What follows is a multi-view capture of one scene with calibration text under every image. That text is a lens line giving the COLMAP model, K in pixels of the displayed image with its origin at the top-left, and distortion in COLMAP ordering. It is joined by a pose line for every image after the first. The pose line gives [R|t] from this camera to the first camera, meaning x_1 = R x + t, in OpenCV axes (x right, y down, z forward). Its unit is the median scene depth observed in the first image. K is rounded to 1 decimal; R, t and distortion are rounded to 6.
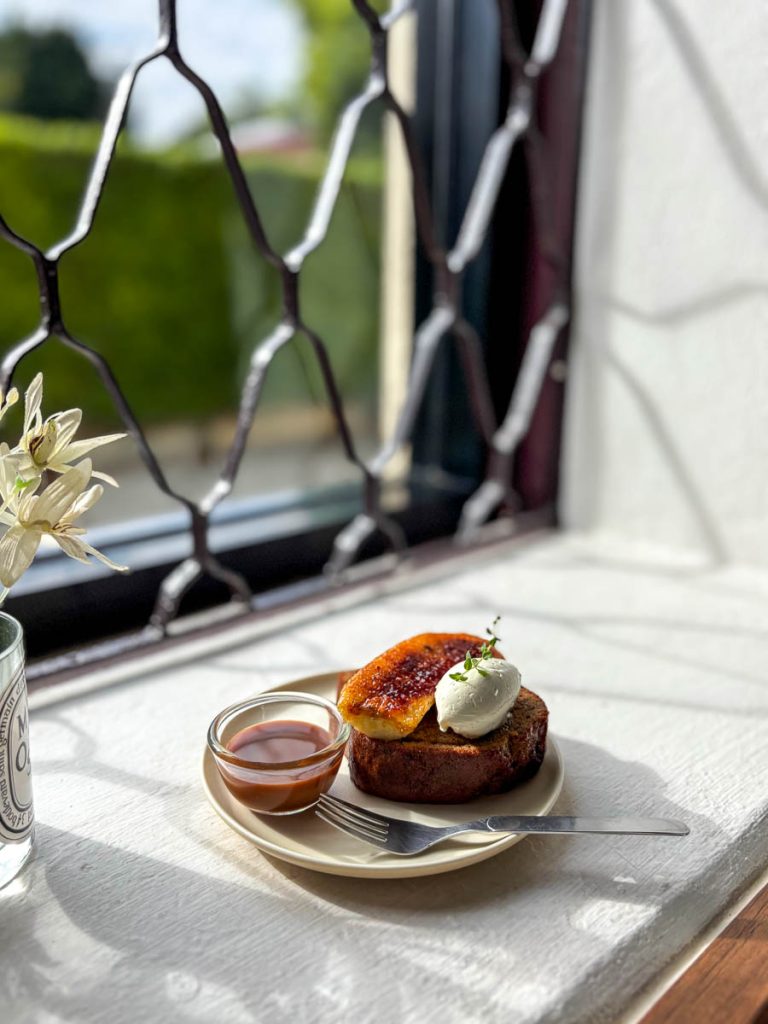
lens RADIAL K [[855.7, 0, 384.0], [0, 855.7, 512.0], [0, 0, 1]] dist [-0.051594, 0.070469]
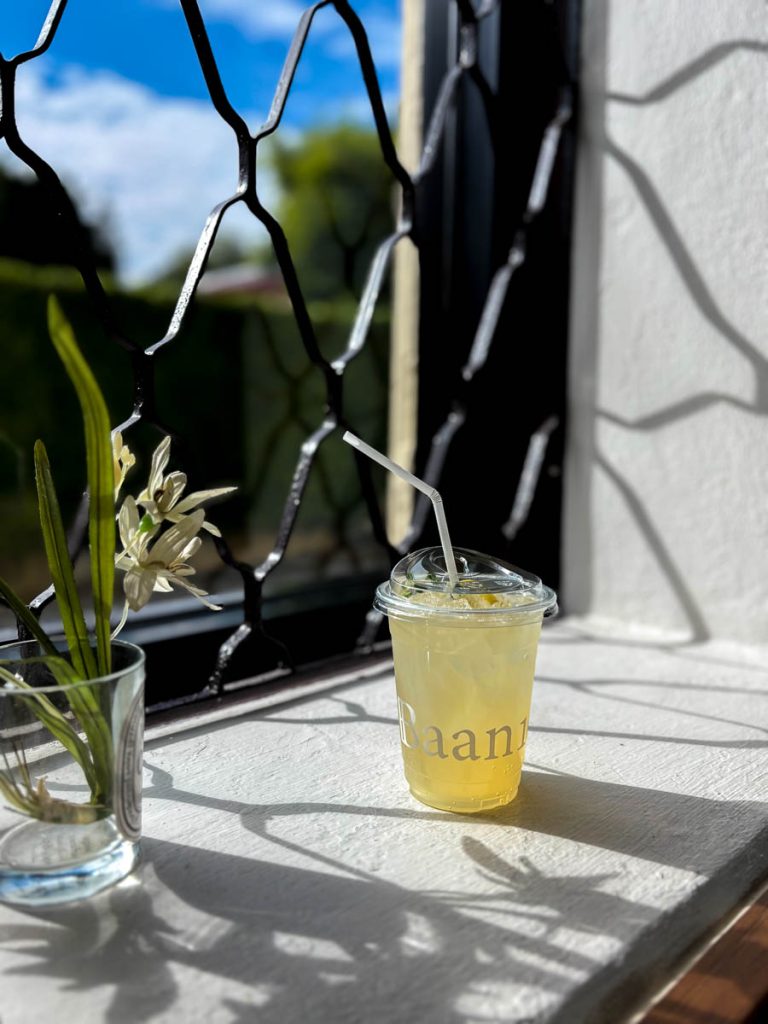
lens RADIAL K [[857.9, 0, 384.0], [0, 857.9, 512.0], [0, 0, 1]] dist [-0.005906, -0.000357]
pose [[0.998917, 0.002901, 0.046435, -0.138053], [0.004364, 0.987810, -0.155606, 0.123721], [-0.046321, 0.155640, 0.986727, -0.192932]]
